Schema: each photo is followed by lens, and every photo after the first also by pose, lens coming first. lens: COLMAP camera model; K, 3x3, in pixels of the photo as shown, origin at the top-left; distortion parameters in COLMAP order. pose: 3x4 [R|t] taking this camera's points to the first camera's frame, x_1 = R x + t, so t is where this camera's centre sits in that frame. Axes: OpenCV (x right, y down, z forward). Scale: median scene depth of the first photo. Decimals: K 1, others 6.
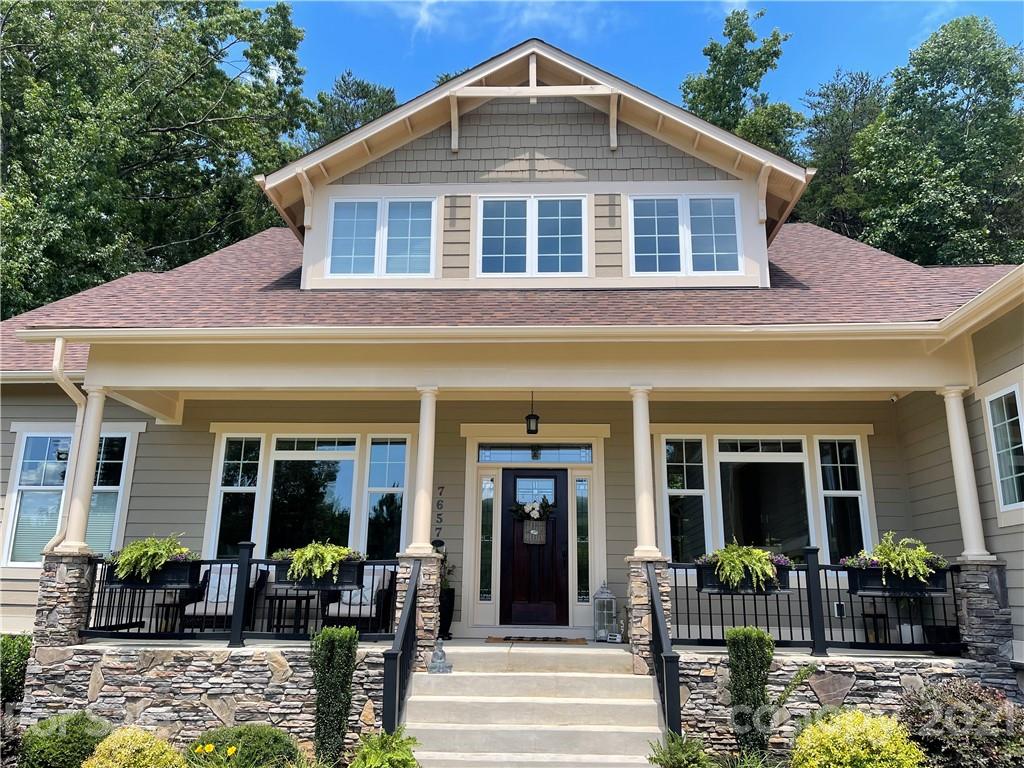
lens RADIAL K [[780.5, 0, 512.0], [0, 780.5, 384.0], [0, 0, 1]] dist [0.102521, -0.146890]
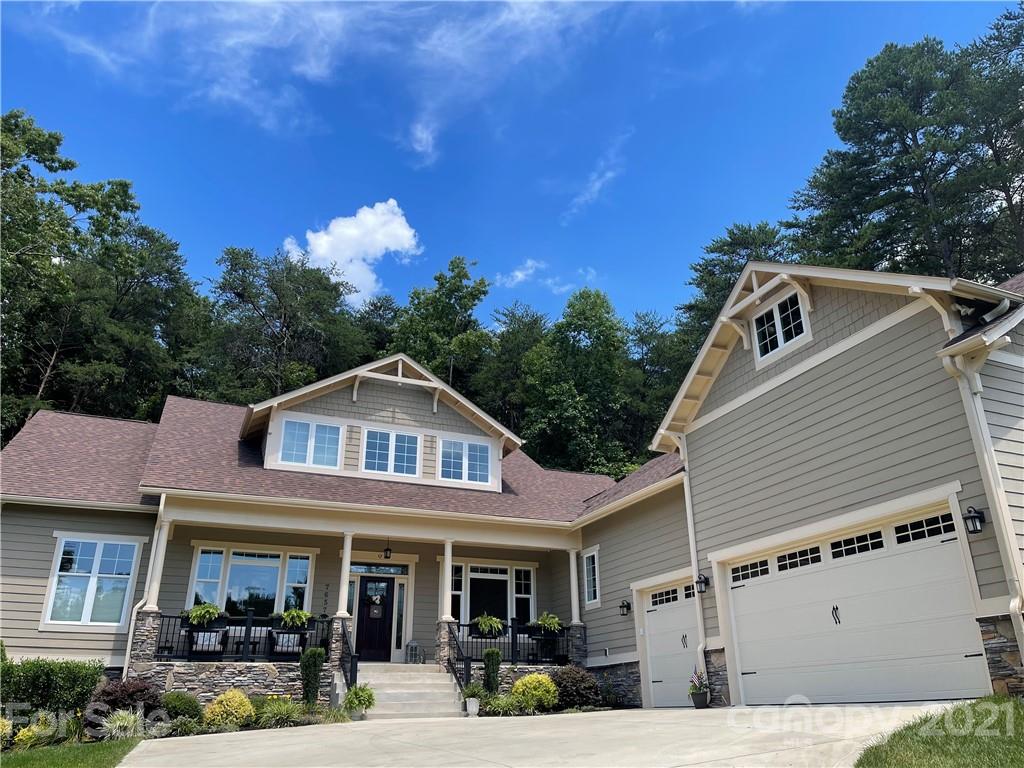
lens RADIAL K [[780.5, 0, 512.0], [0, 780.5, 384.0], [0, 0, 1]] dist [0.102521, -0.146890]
pose [[0.902641, 0.151175, 0.402971, -0.517183], [-0.092756, 0.982609, -0.160858, -0.073271], [-0.420281, 0.107819, 0.900966, -0.894218]]
